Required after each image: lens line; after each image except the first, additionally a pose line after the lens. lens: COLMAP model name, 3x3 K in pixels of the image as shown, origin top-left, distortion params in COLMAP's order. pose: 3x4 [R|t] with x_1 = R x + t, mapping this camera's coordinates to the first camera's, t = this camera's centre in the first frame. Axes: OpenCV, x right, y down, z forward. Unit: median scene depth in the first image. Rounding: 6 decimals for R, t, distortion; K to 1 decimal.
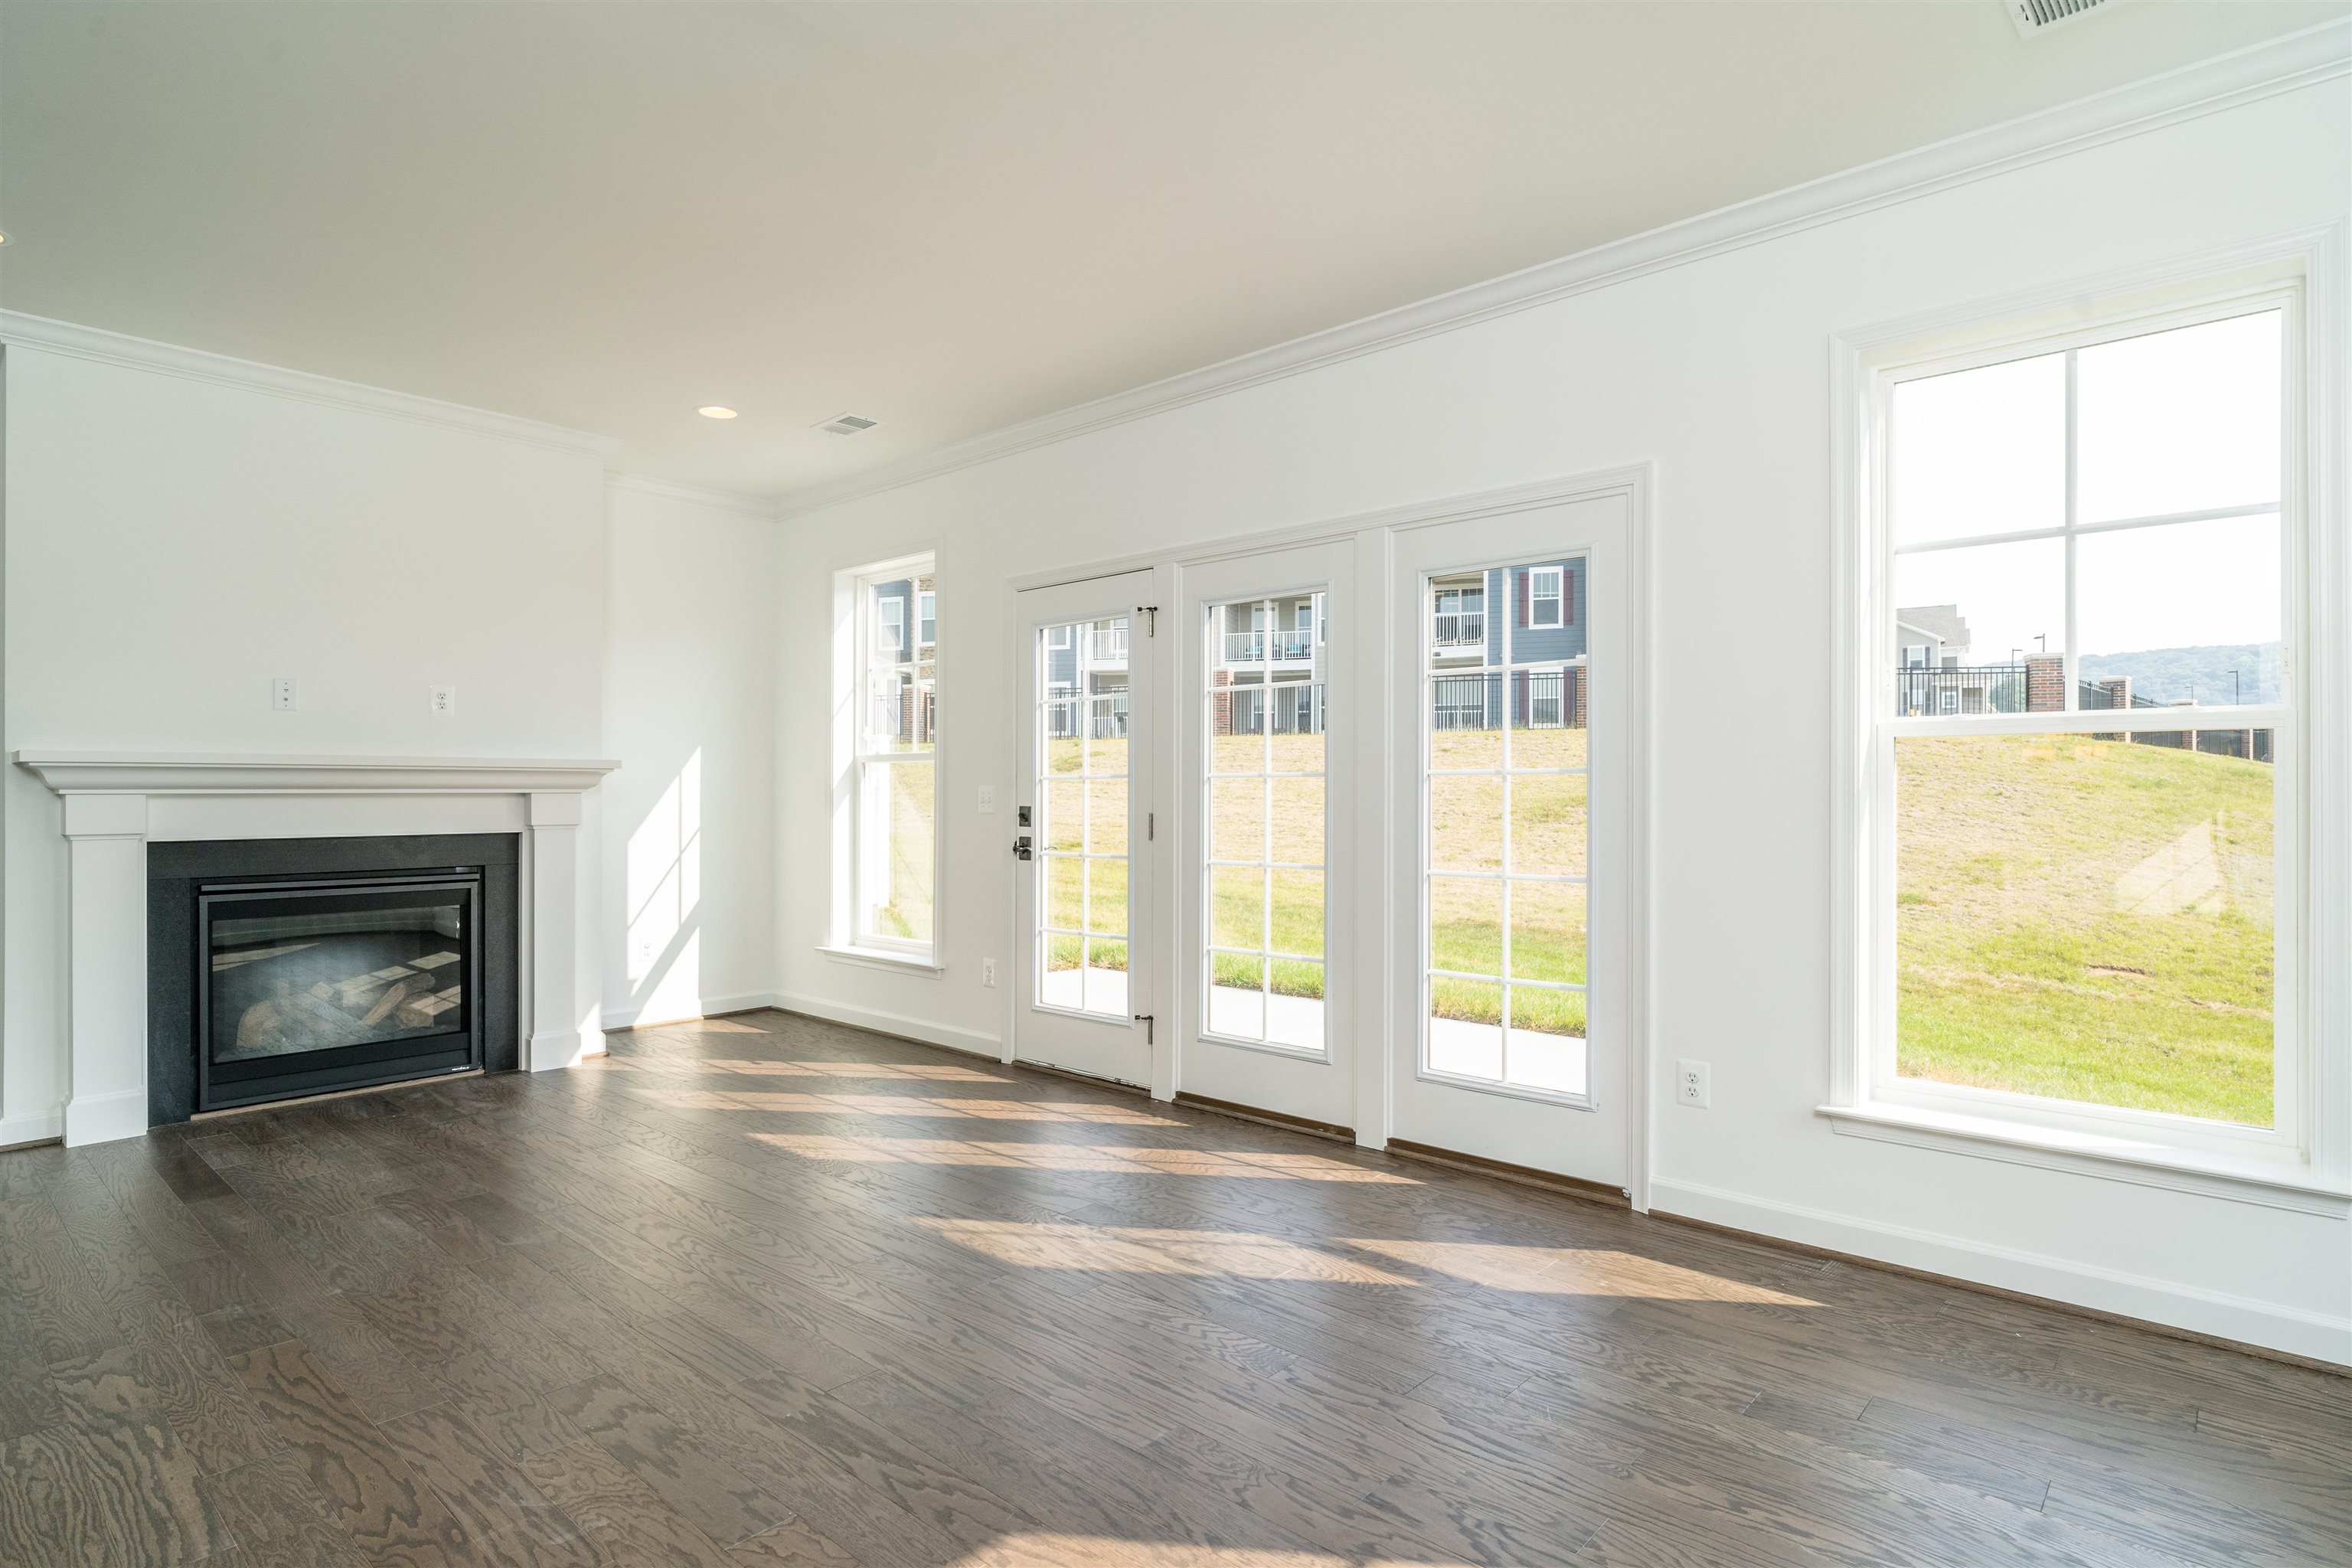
lens RADIAL K [[1220.7, 0, 1176.0], [0, 1220.7, 784.0], [0, 0, 1]] dist [-0.002823, -0.000282]
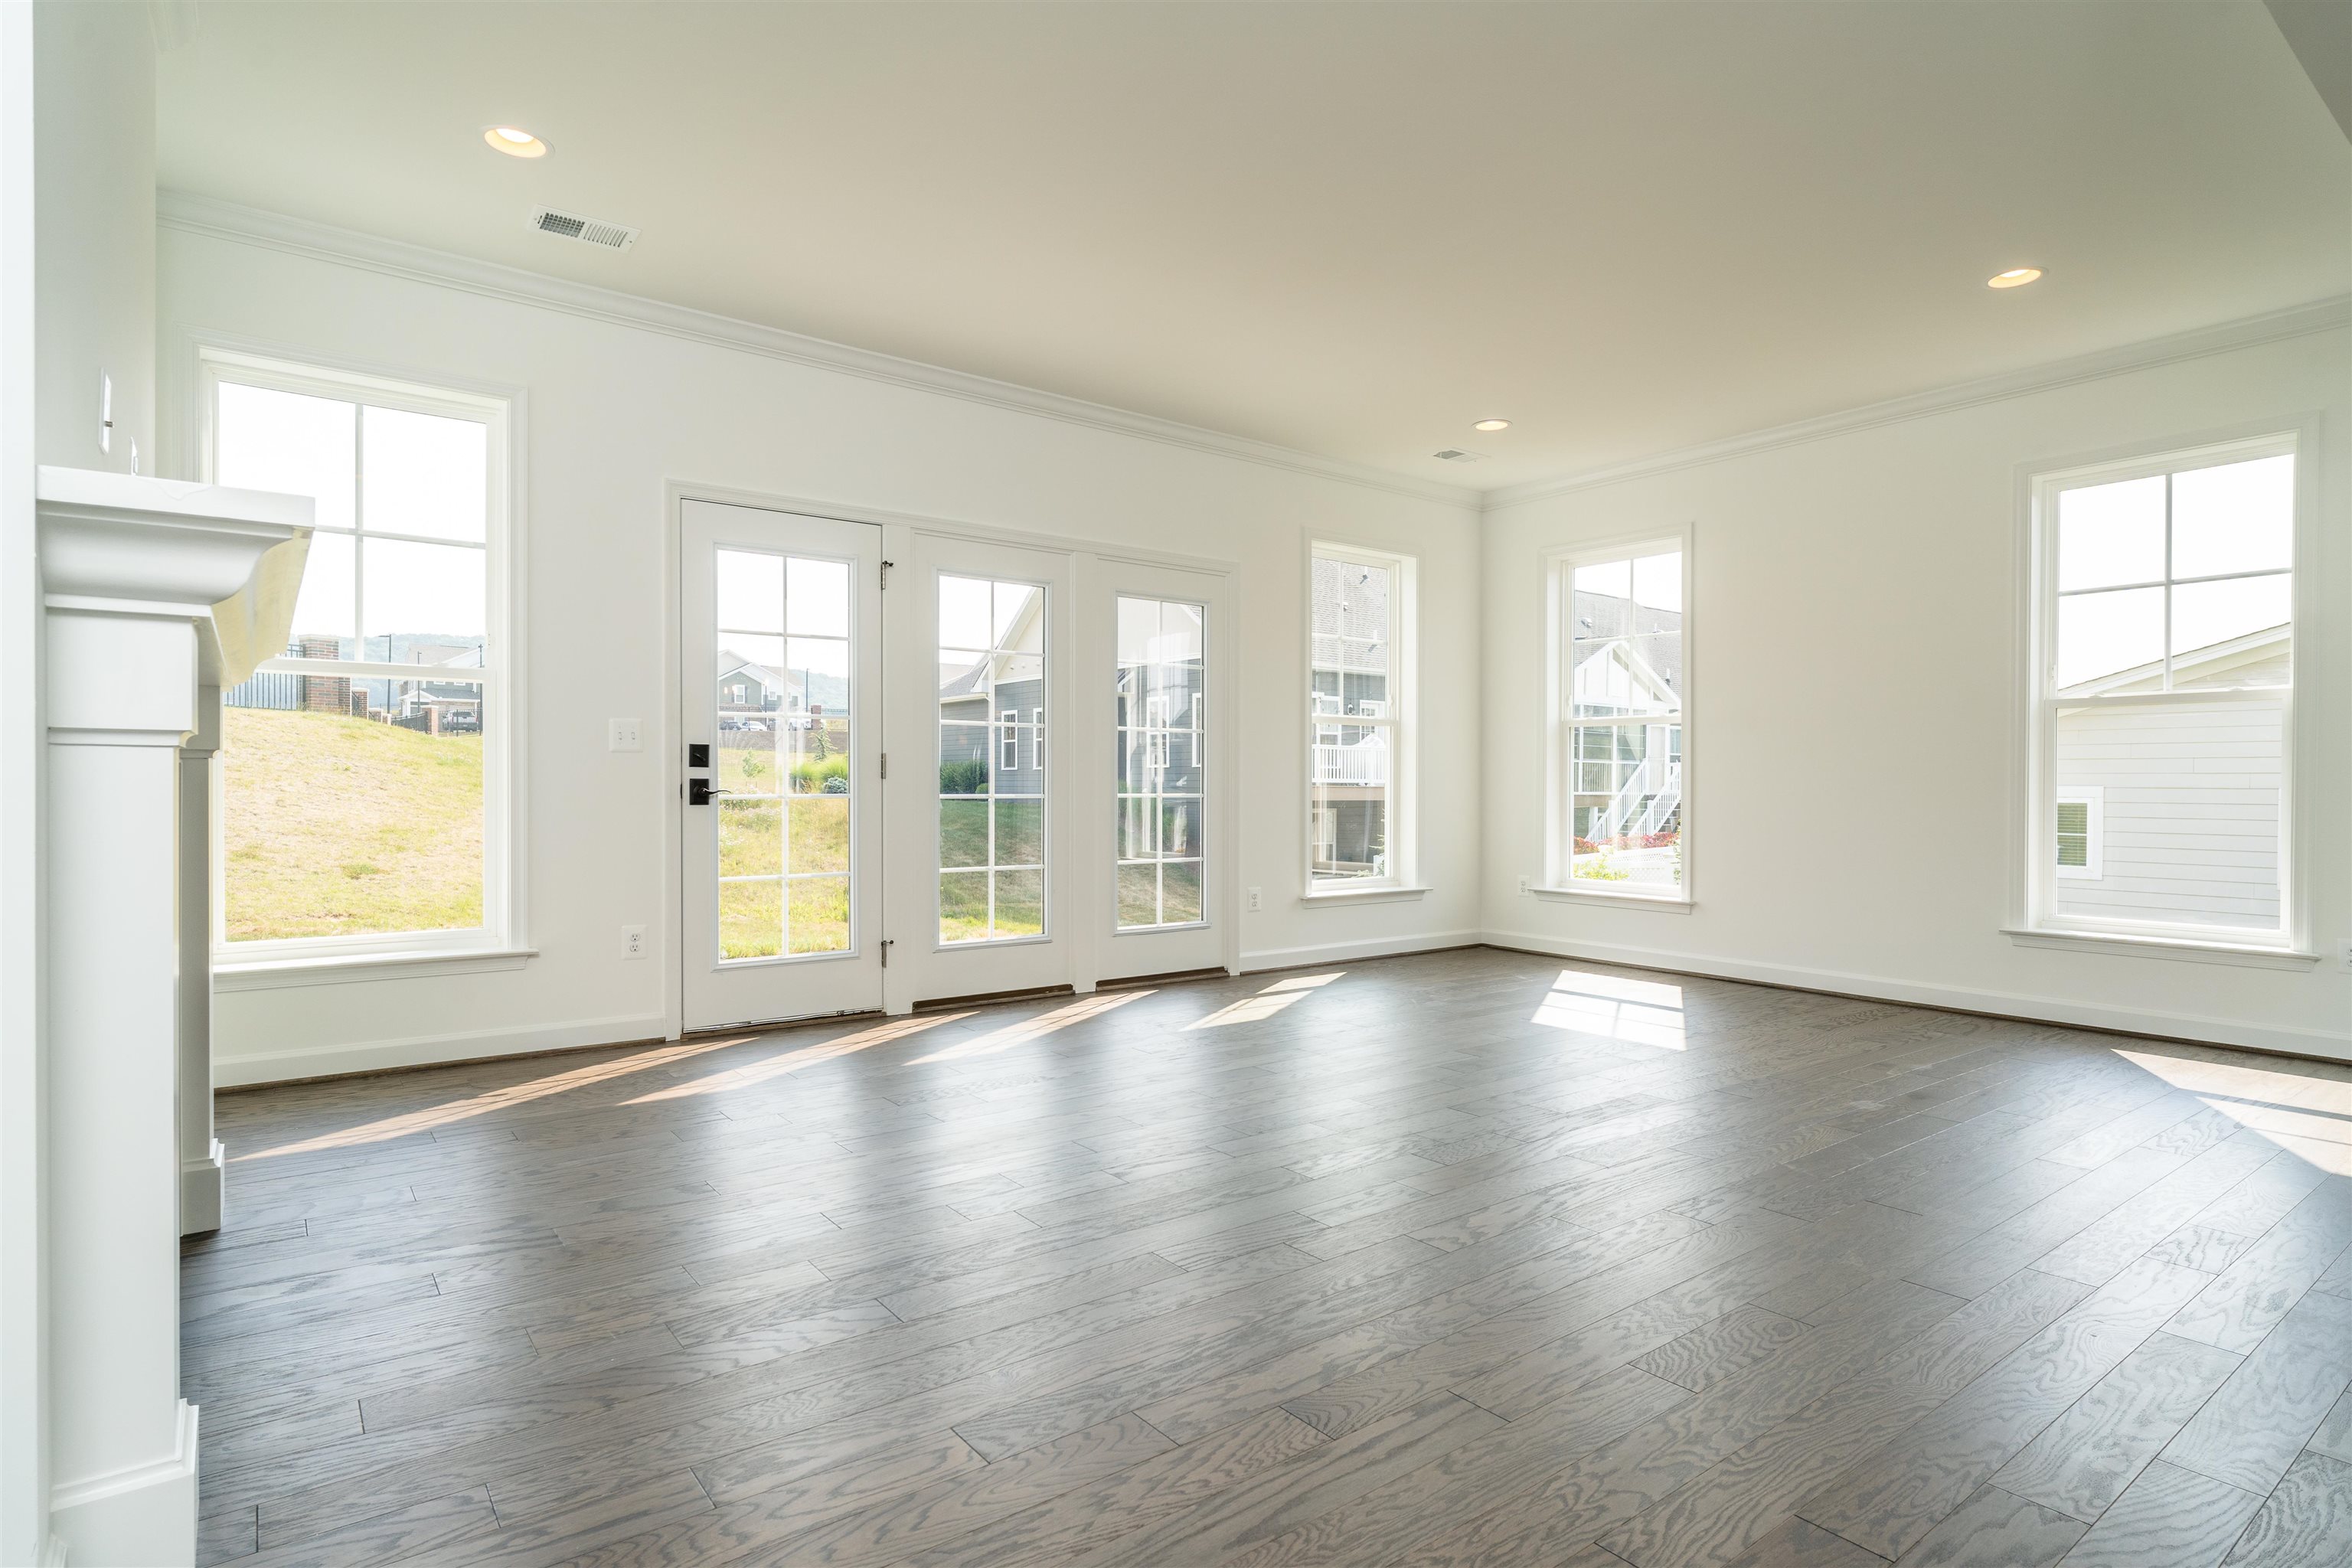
lens RADIAL K [[1220.7, 0, 1176.0], [0, 1220.7, 784.0], [0, 0, 1]] dist [-0.002823, -0.000282]
pose [[0.177919, -0.001508, 0.984044, -0.971108], [-0.016447, 0.999855, 0.004506, 0.038519], [-0.983908, -0.016986, 0.177869, 0.517921]]
